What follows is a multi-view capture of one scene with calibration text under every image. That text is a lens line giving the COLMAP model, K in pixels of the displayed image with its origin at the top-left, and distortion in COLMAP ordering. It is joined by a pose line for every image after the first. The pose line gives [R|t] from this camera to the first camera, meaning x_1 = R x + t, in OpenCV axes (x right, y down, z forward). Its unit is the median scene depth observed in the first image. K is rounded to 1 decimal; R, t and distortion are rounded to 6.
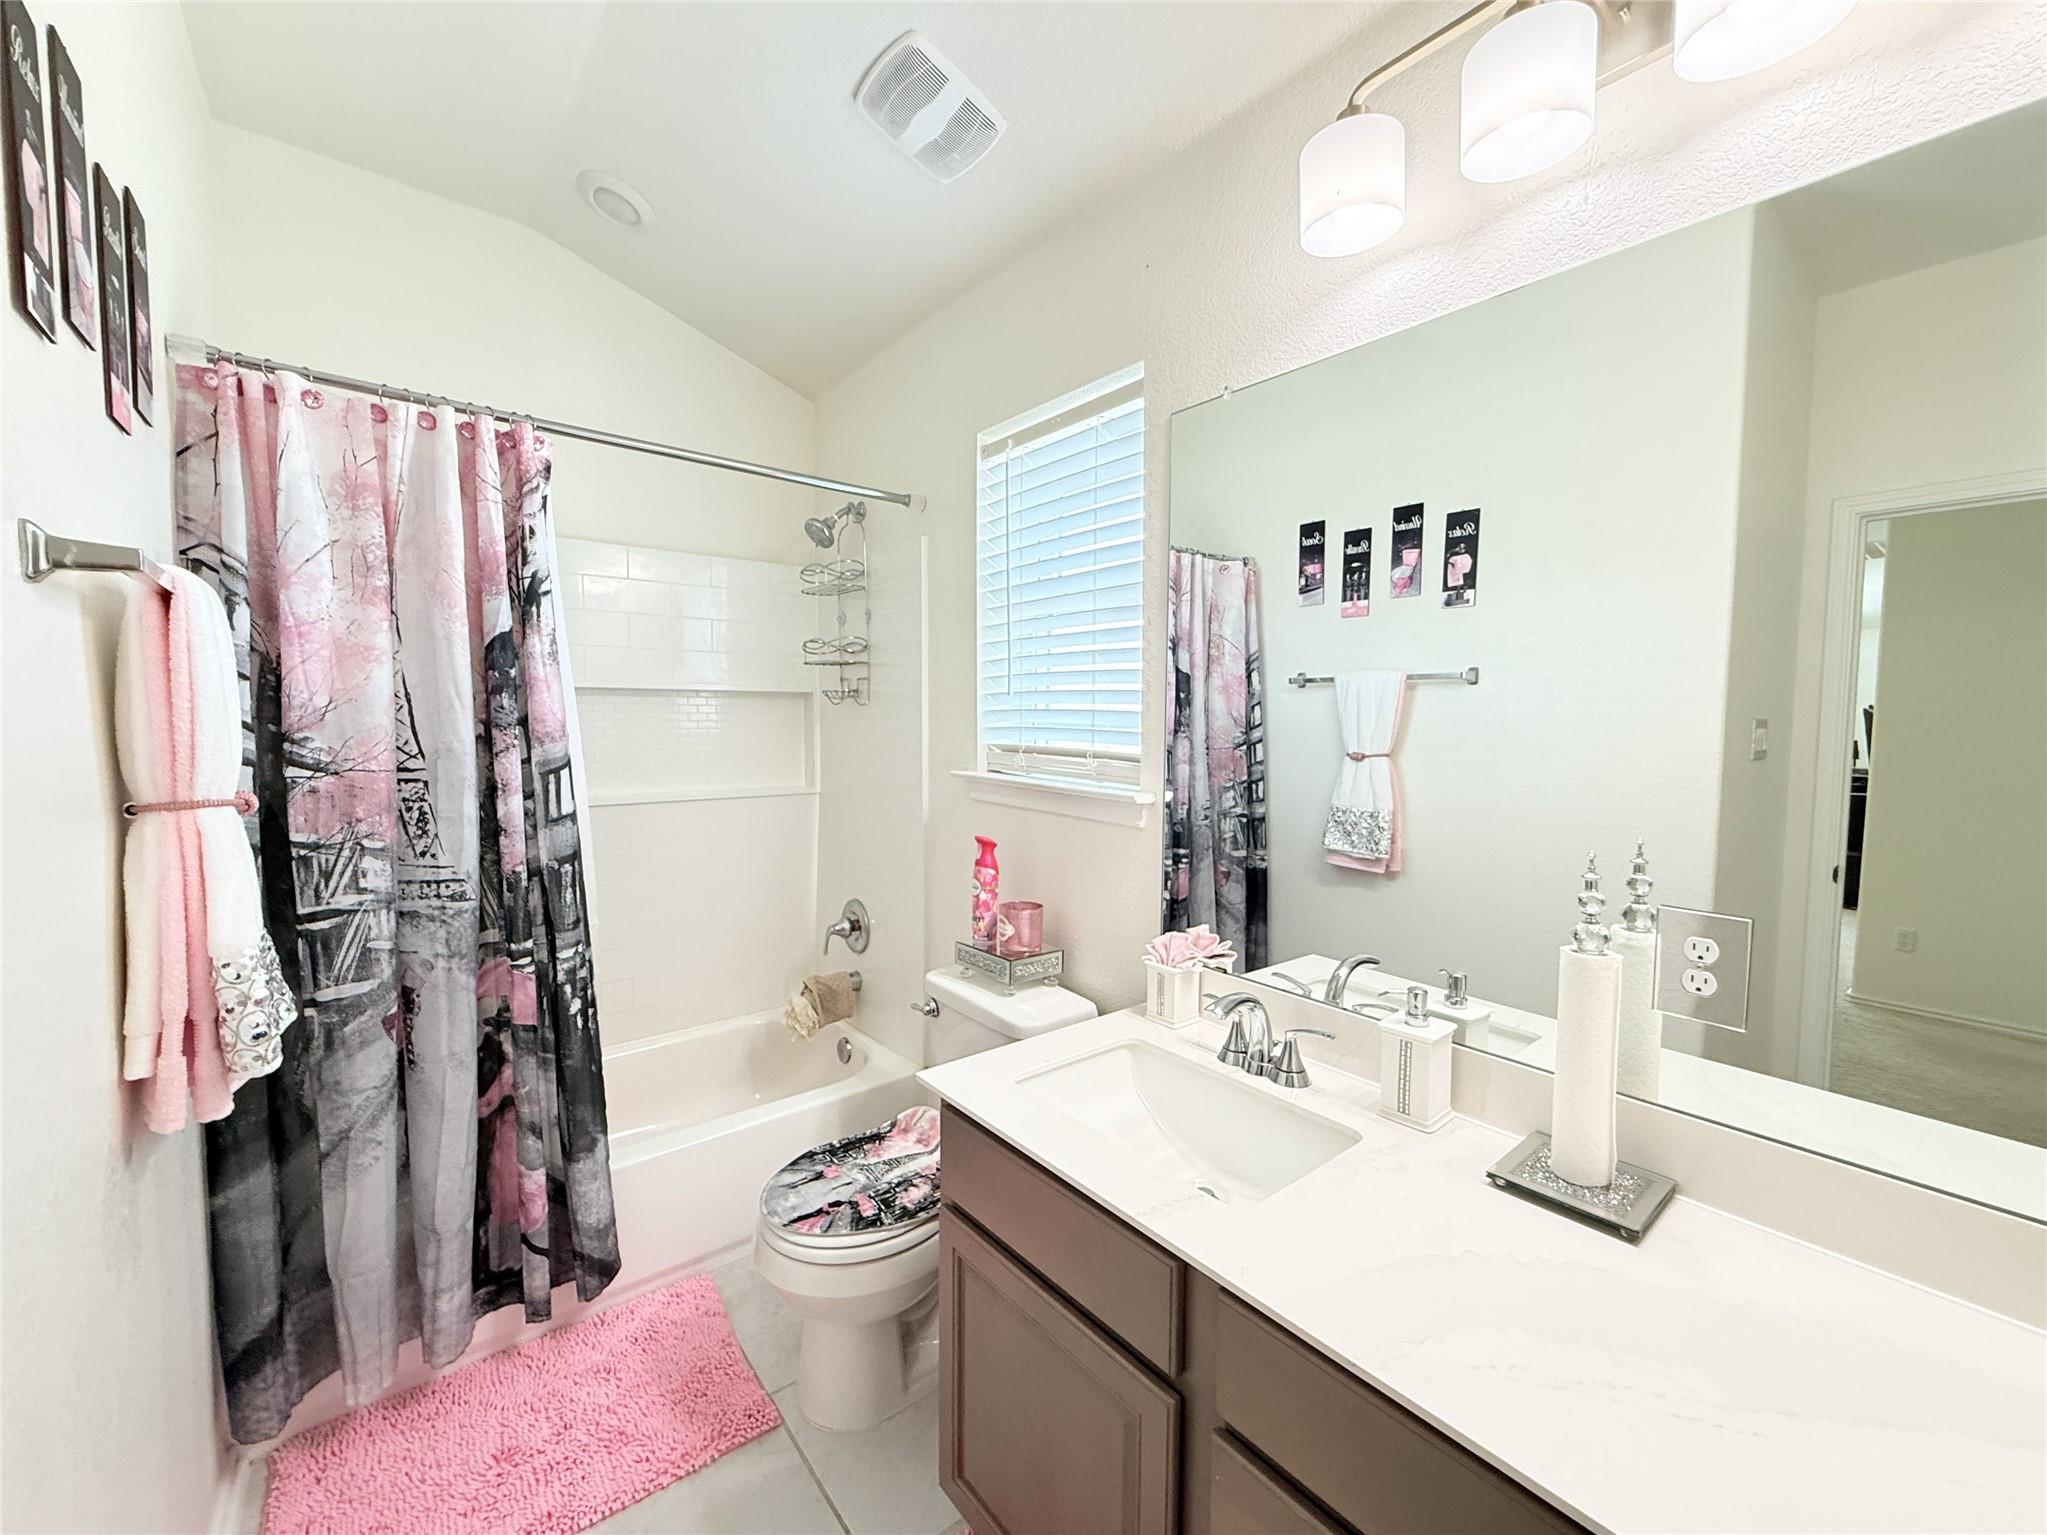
lens RADIAL K [[812.9, 0, 1023.5], [0, 812.9, 767.5], [0, 0, 1]] dist [-0.001505, 0.000219]
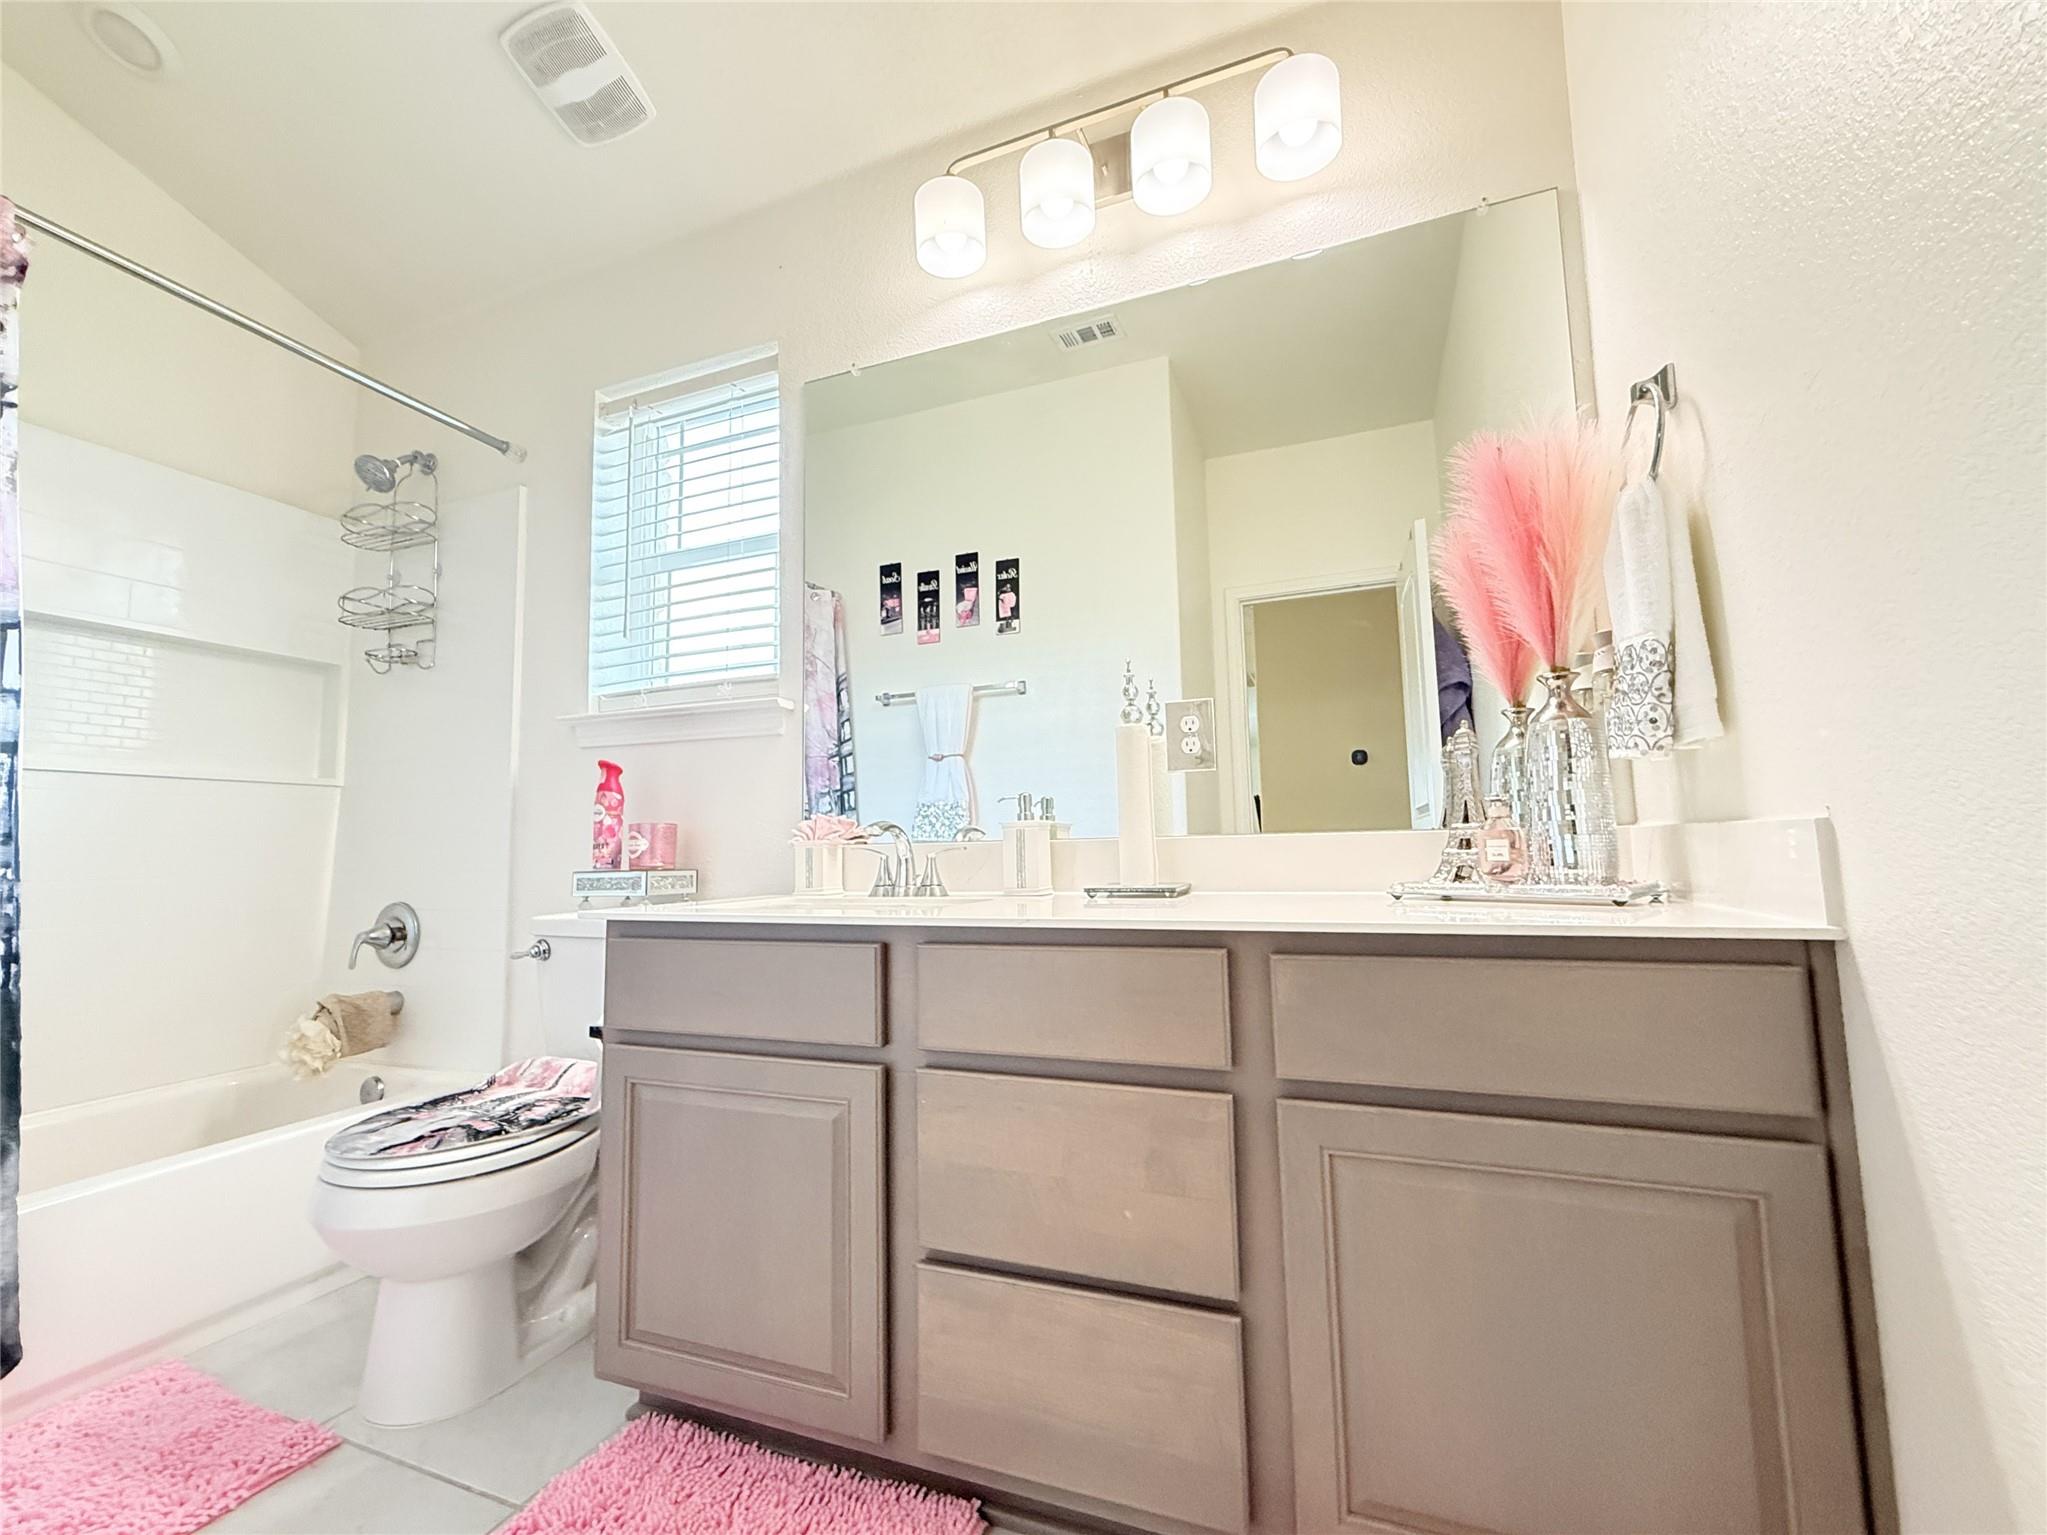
lens RADIAL K [[840.2, 0, 1008.6], [0, 840.2, 769.8], [0, 0, 1]] dist [-0.002408, 0.000562]
pose [[0.869095, 0.022264, 0.494143, -0.091352], [0.056332, 0.988032, -0.143592, 0.188952], [-0.491426, 0.152631, 0.857440, -0.067032]]
